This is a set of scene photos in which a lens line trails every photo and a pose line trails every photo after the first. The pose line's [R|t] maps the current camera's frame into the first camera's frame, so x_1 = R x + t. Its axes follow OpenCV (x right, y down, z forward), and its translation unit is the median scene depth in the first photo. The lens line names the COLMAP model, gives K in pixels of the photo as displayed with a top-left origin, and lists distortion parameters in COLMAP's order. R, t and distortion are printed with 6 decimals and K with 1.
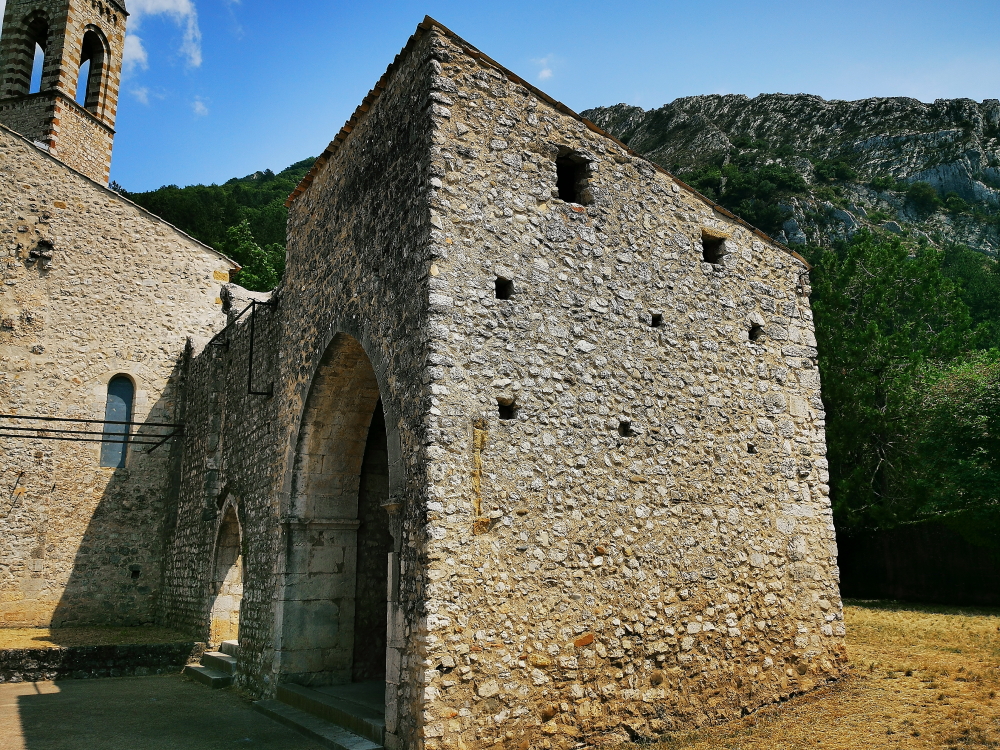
lens RADIAL K [[845.3, 0, 501.5], [0, 845.3, 360.9], [0, 0, 1]] dist [0.067868, -0.101512]
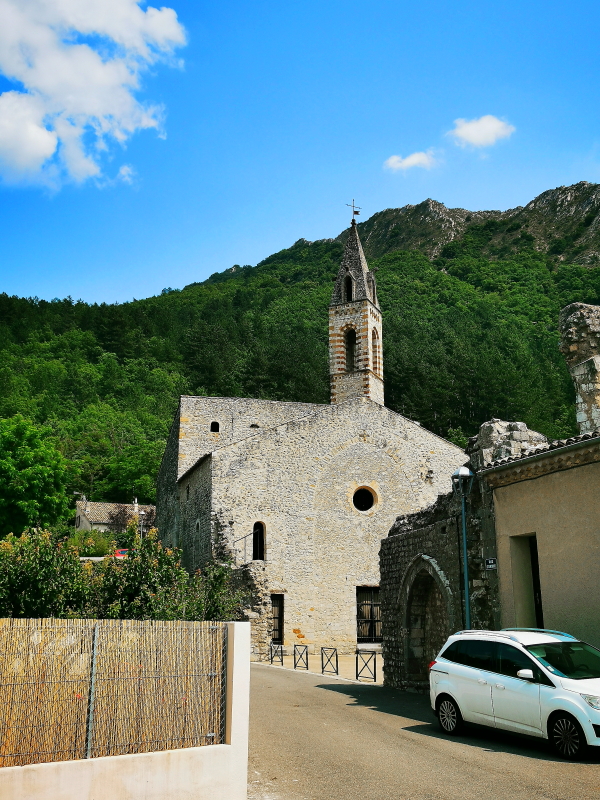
lens RADIAL K [[875.8, 0, 300.0], [0, 875.8, 400.0], [0, 0, 1]] dist [0.008911, -0.003099]
pose [[0.986278, -0.045713, -0.158639, -0.494690], [0.042421, 0.998810, -0.024077, -0.281890], [0.159551, 0.017017, 0.987043, -1.331320]]
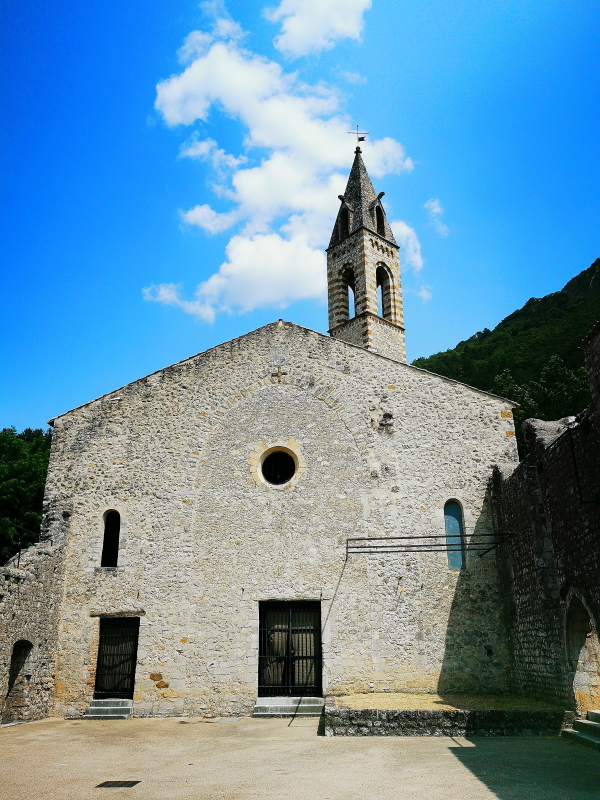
lens RADIAL K [[661.9, 0, 303.3], [0, 661.9, 414.6], [0, 0, 1]] dist [0.074207, -0.124431]
pose [[0.834685, -0.185613, -0.518506, -0.071081], [0.136738, 0.981859, -0.131363, -0.010382], [0.533483, 0.038748, 0.844923, -0.022835]]
